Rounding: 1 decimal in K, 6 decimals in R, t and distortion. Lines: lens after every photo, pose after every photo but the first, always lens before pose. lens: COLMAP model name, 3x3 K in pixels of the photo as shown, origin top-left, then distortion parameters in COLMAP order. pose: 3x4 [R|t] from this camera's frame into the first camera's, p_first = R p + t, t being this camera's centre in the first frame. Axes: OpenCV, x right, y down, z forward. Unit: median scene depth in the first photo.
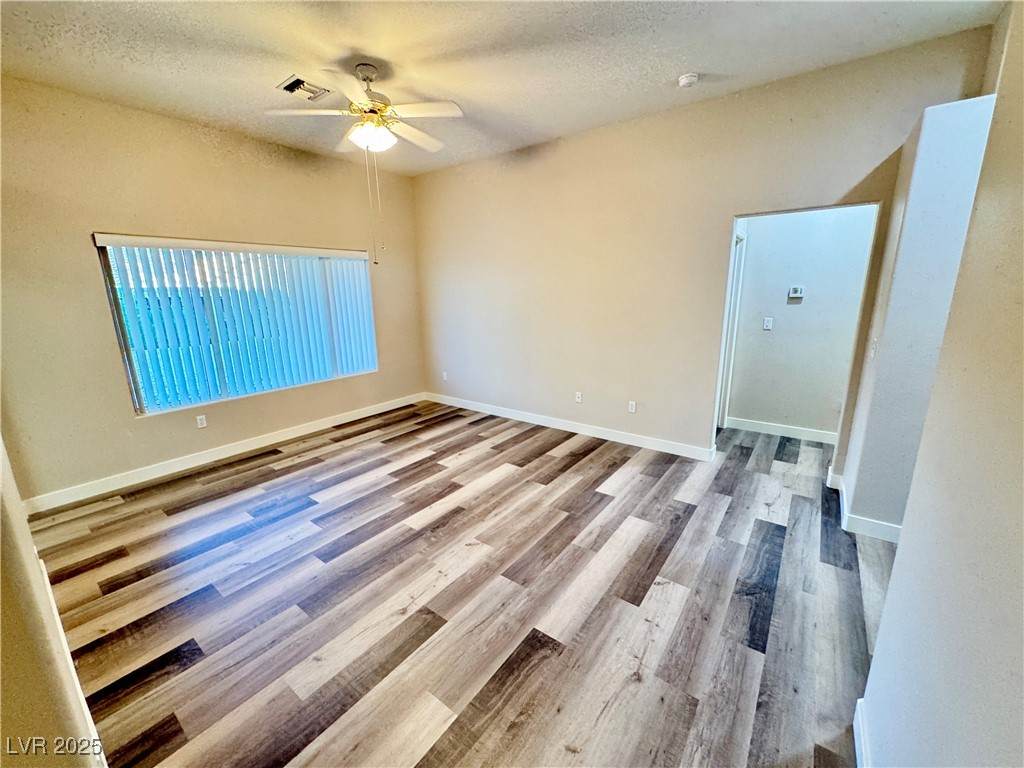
lens RADIAL K [[407.5, 0, 511.8], [0, 407.5, 386.2], [0, 0, 1]] dist [0.001972, -0.000406]
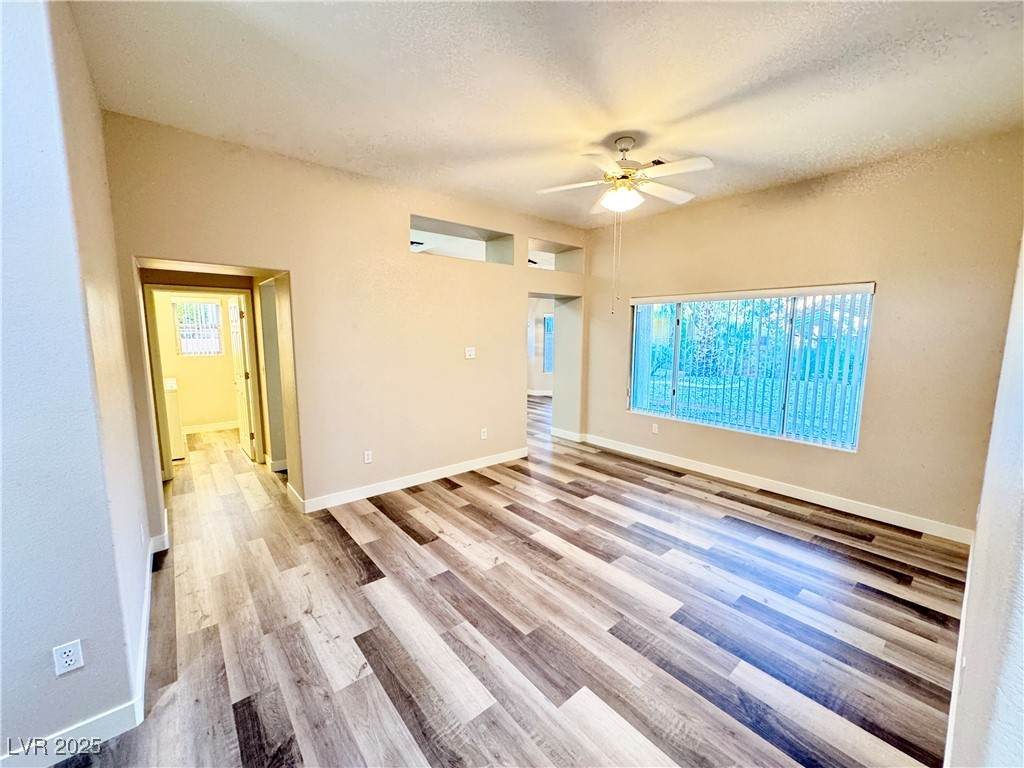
lens RADIAL K [[407.5, 0, 511.1], [0, 407.5, 384.4], [0, 0, 1]] dist [0.001972, -0.000406]
pose [[-0.227389, 0.143193, -0.963219, 0.770007], [-0.226678, 0.954176, 0.195361, -0.257391], [0.947054, 0.262763, -0.184510, 0.951305]]
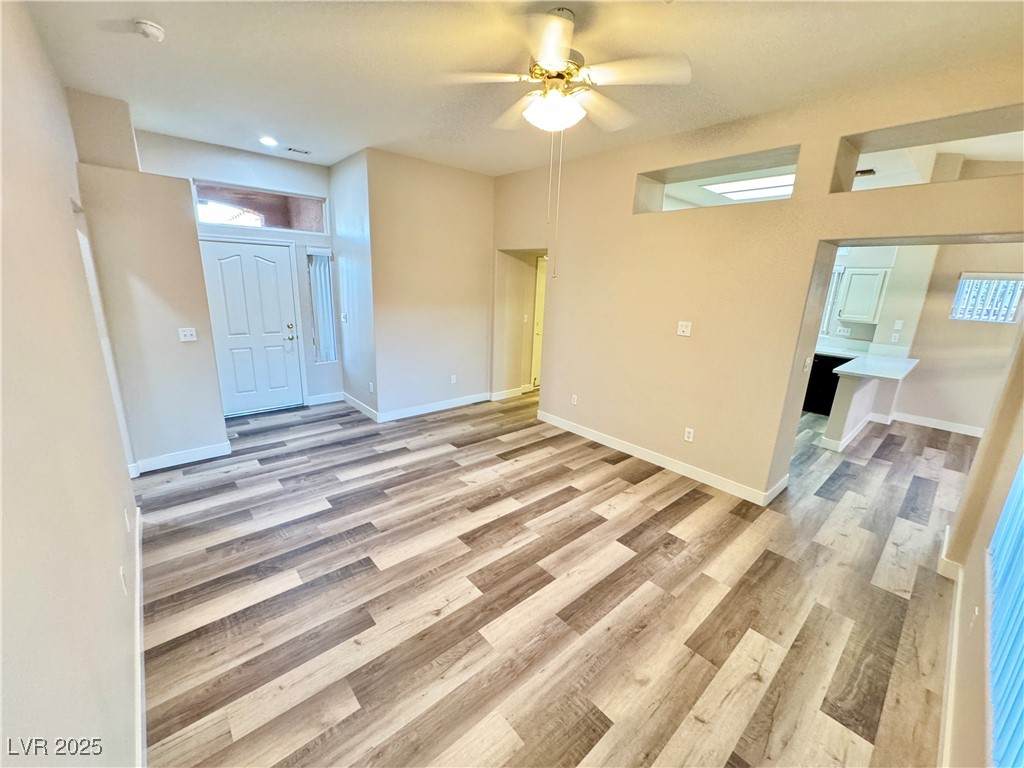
lens RADIAL K [[407.5, 0, 513.0], [0, 407.5, 380.0], [0, 0, 1]] dist [0.001972, -0.000406]
pose [[-0.979836, -0.066919, 0.188264, -0.403103], [0.026460, 0.890485, 0.454242, -0.468608], [-0.198044, 0.450064, -0.870759, 1.724277]]
